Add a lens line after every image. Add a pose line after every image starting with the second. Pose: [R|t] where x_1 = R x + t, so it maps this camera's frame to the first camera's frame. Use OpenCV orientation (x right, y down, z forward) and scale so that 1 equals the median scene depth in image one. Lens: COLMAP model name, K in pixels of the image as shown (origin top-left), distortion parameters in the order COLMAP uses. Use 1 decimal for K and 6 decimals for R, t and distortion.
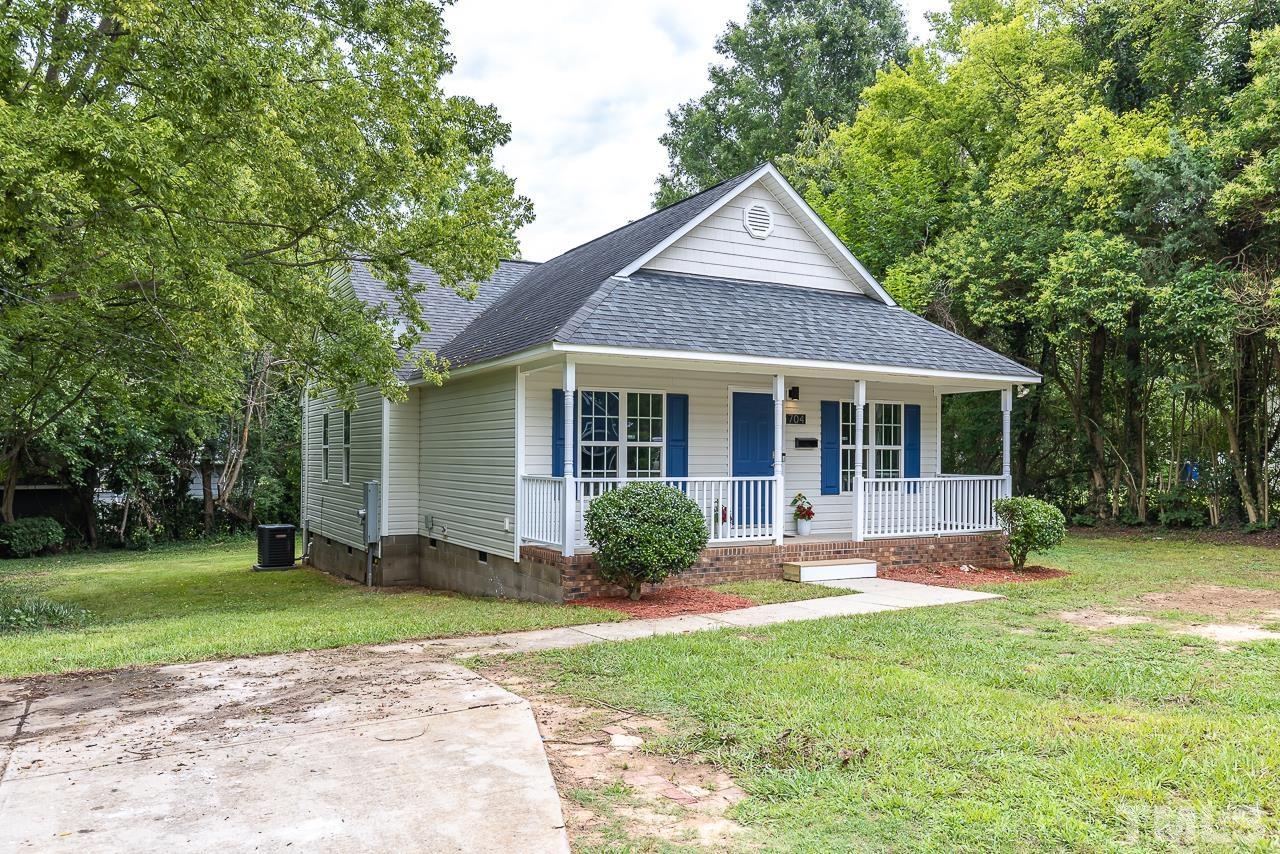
lens RADIAL K [[943.7, 0, 636.9], [0, 943.7, 452.3], [0, 0, 1]] dist [0.002301, 0.000350]
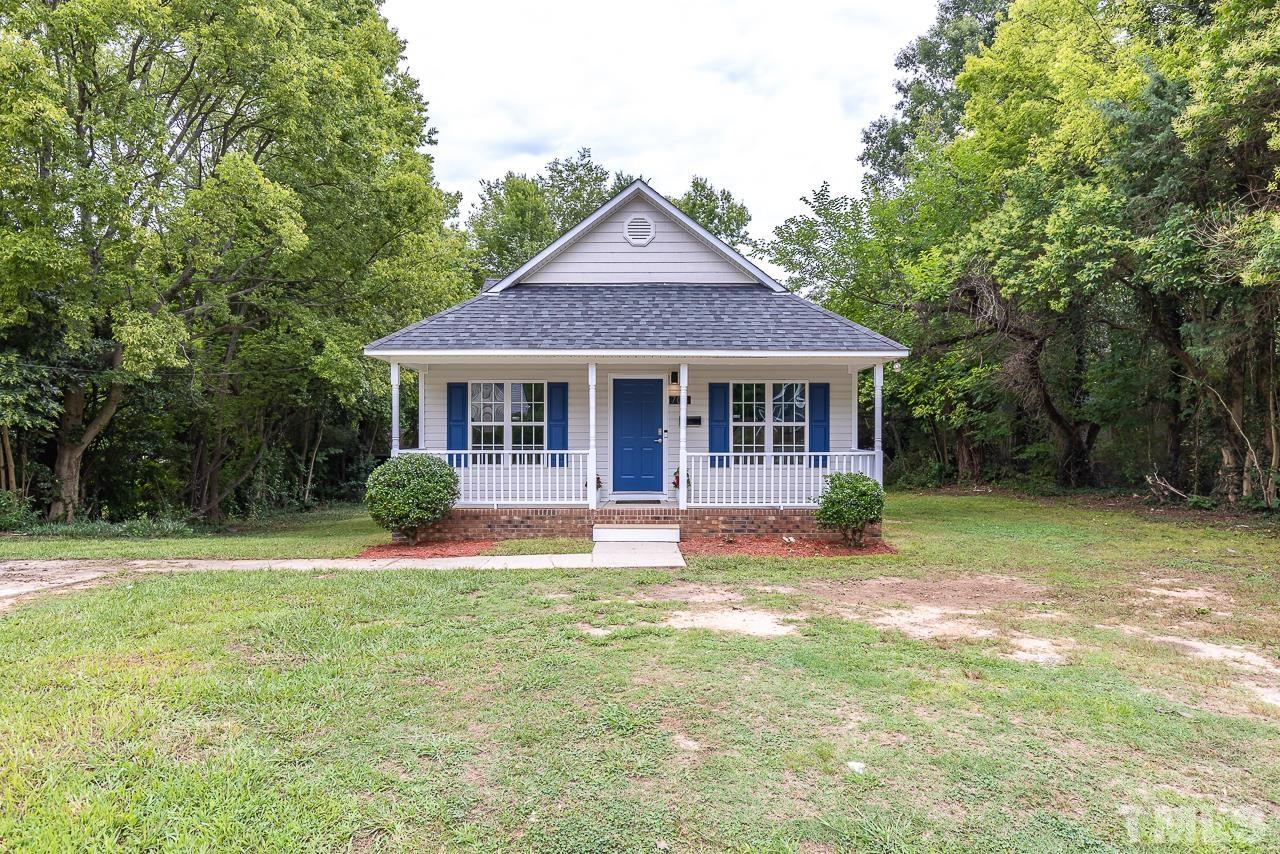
lens RADIAL K [[747.3, 0, 634.6], [0, 747.3, 432.5], [0, 0, 1]] dist [0.002103, -0.000726]
pose [[0.873998, -0.005119, -0.485903, 0.580060], [0.006246, 0.999980, 0.000700, 0.002915], [0.485890, -0.003647, 0.874013, 0.194176]]
